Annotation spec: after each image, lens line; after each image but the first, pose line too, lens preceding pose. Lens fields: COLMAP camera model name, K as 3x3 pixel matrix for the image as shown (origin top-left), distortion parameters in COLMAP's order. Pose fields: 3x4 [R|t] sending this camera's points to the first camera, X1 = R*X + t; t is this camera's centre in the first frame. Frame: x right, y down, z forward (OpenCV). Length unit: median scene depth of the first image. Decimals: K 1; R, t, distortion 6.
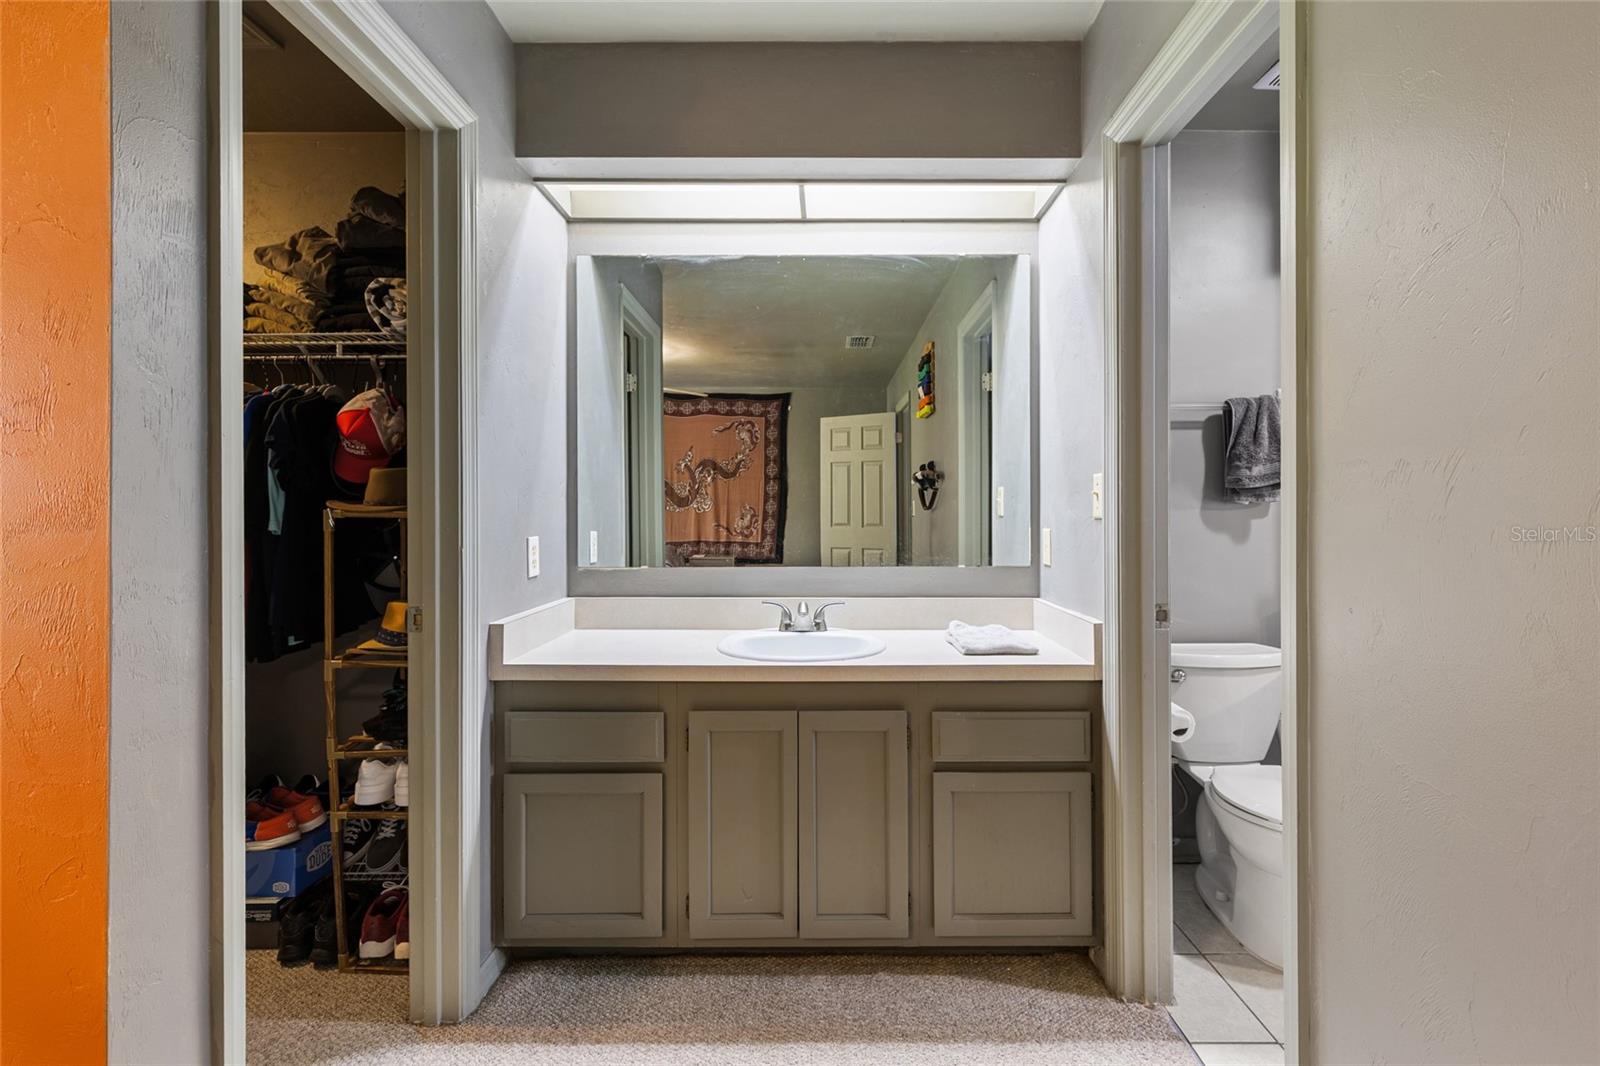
lens RADIAL K [[721.4, 0, 819.7], [0, 721.4, 512.3], [0, 0, 1]] dist [0.004615, 0.000886]
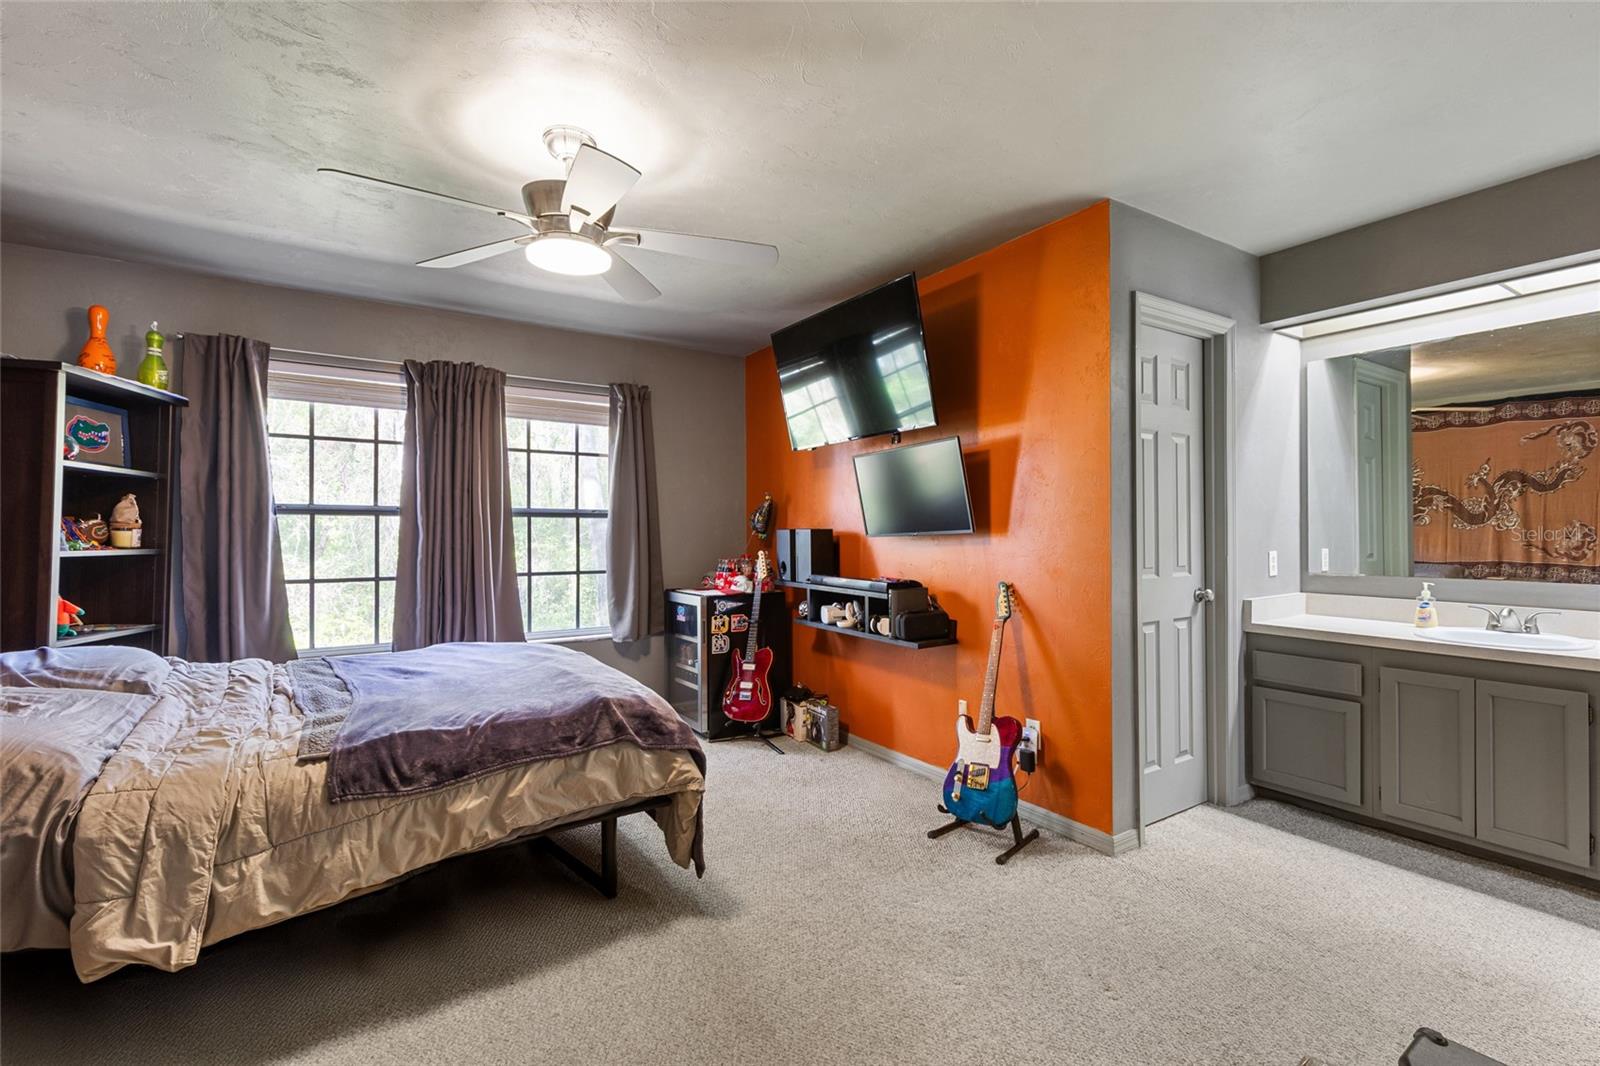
lens RADIAL K [[721.4, 0, 807.3], [0, 721.4, 529.8], [0, 0, 1]] dist [0.004615, 0.000886]
pose [[0.551691, -0.000221, -0.834048, 0.346904], [0.004392, 0.999987, 0.002641, -0.020904], [0.834037, -0.005120, 0.551685, -0.699176]]
